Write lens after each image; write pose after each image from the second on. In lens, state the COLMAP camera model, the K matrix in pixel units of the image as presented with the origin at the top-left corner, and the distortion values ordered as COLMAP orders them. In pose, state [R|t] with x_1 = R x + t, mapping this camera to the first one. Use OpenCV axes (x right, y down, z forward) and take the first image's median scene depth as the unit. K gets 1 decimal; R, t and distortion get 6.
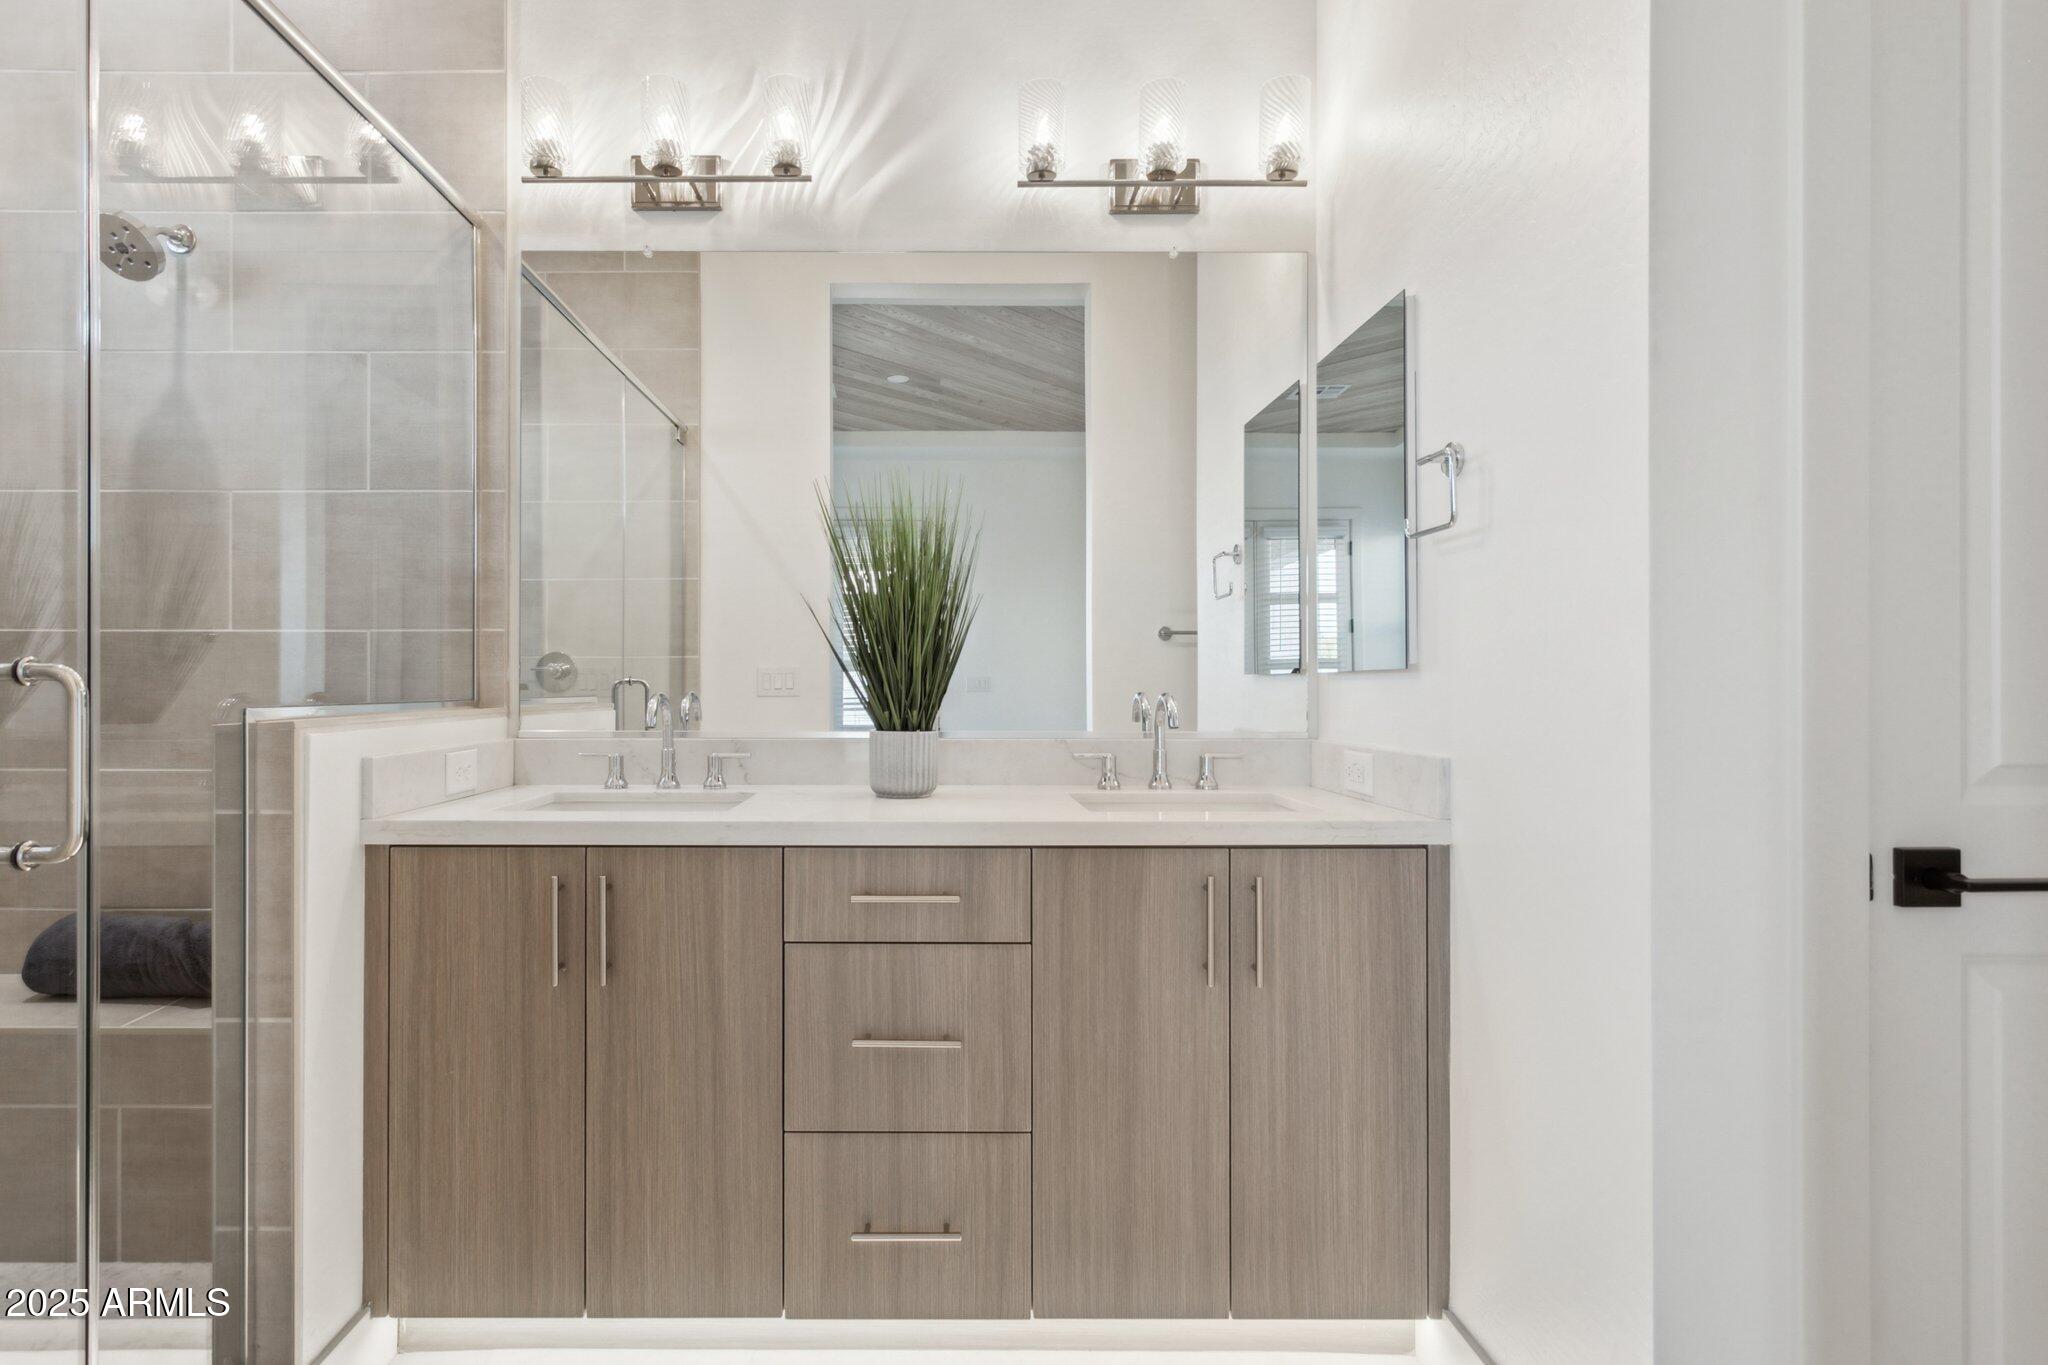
lens RADIAL K [[1131.6, 0, 1021.3], [0, 1131.6, 673.8], [0, 0, 1]] dist [0.006583, 0.000854]
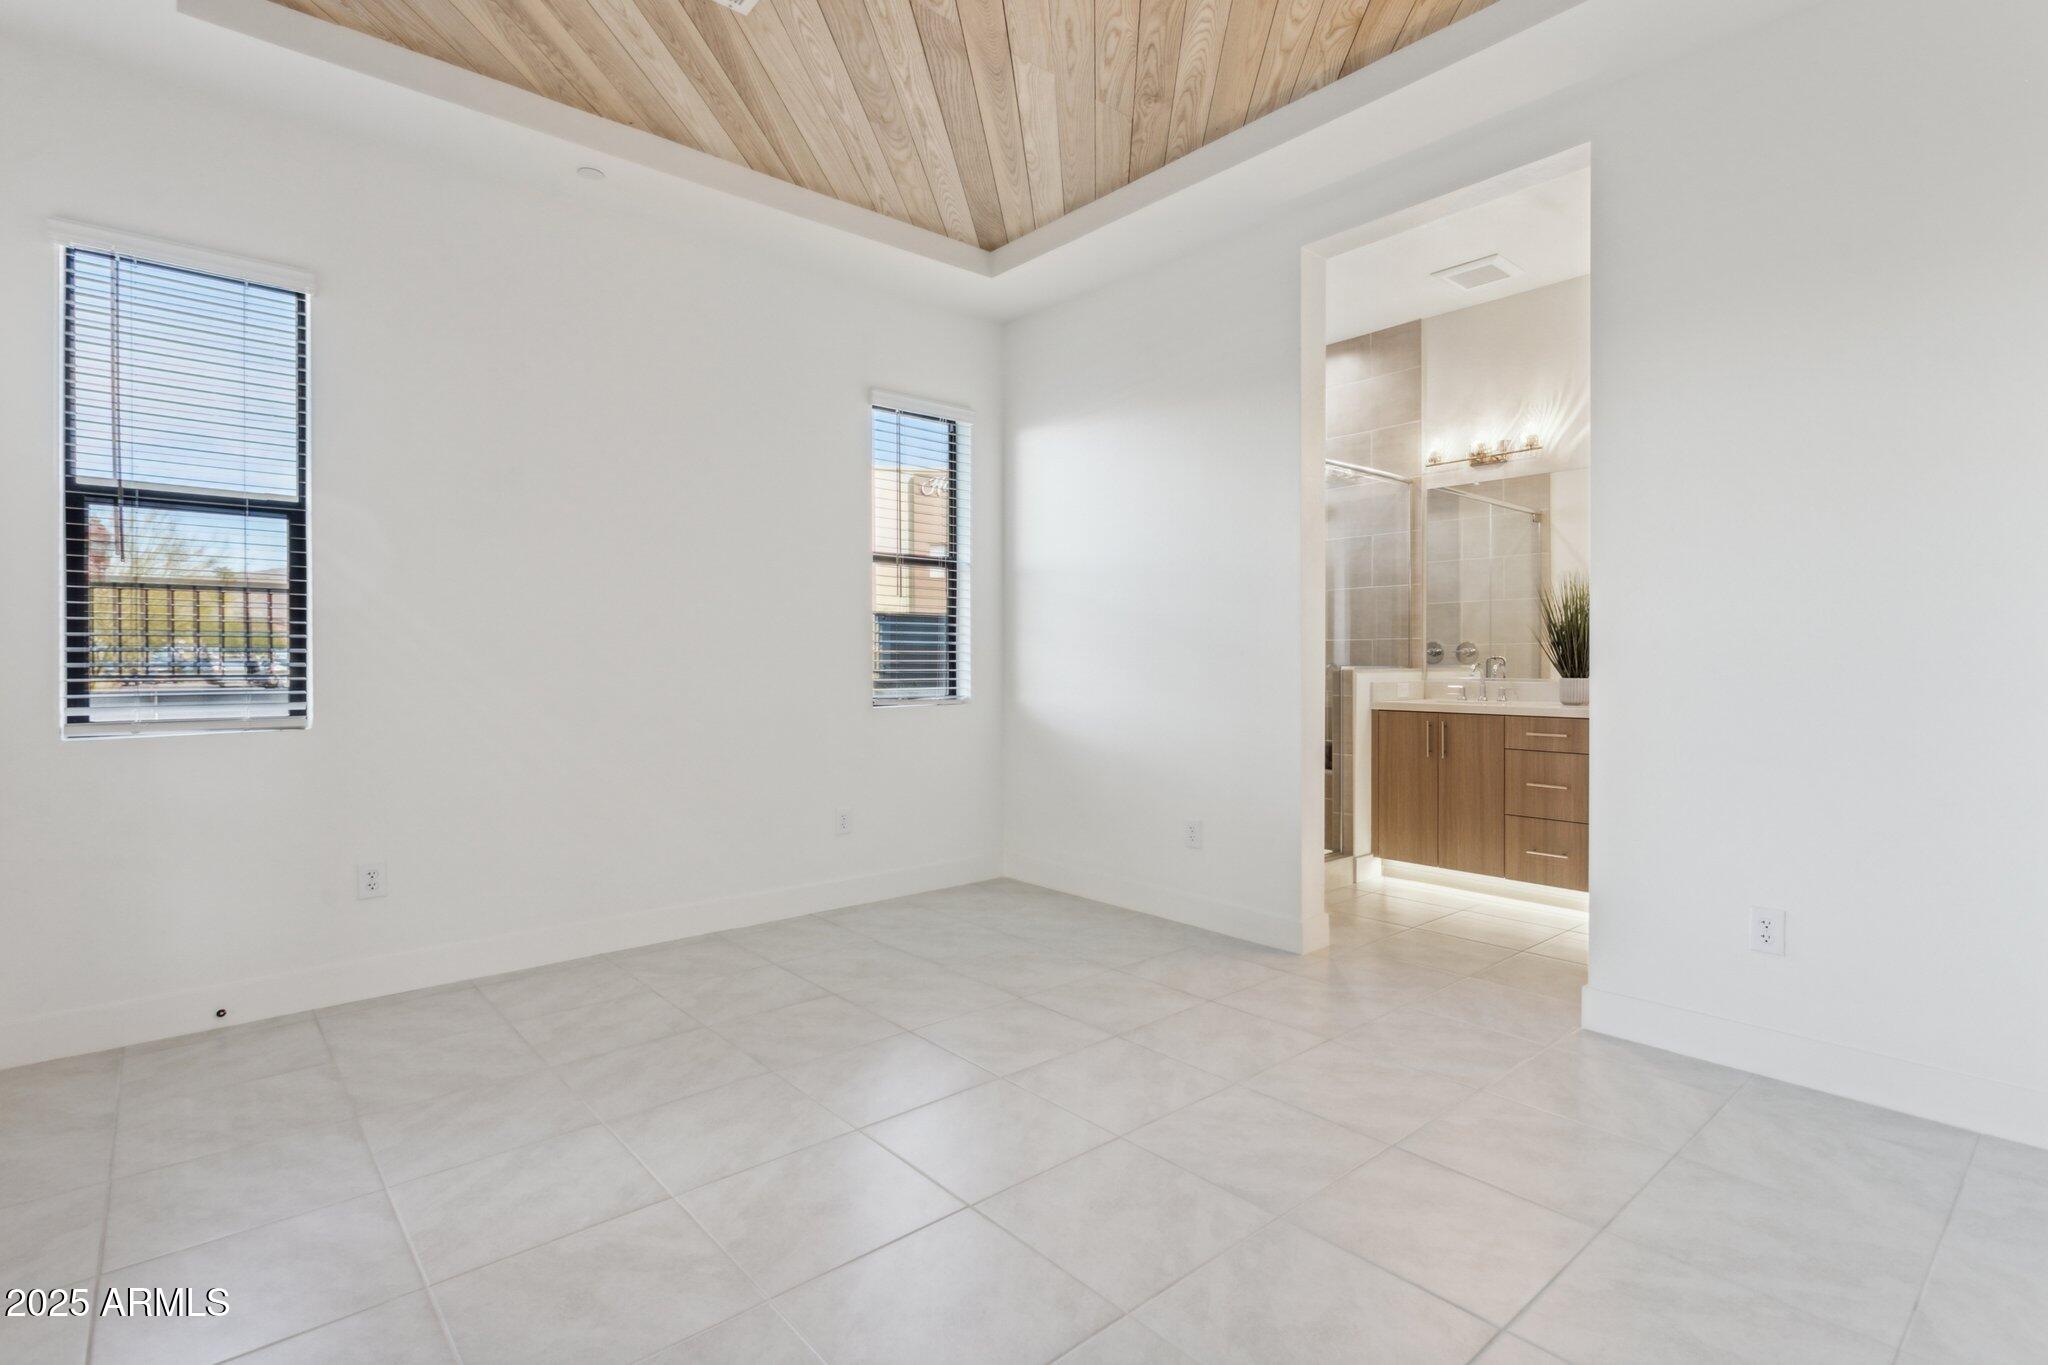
lens RADIAL K [[978.2, 0, 1019.3], [0, 978.2, 673.9], [0, 0, 1]] dist [0.004861, -0.001286]
pose [[0.644419, 0.009193, -0.764618, 0.716104], [0.008438, 0.999781, 0.019132, -0.008477], [0.764626, -0.018780, 0.644200, -1.234484]]
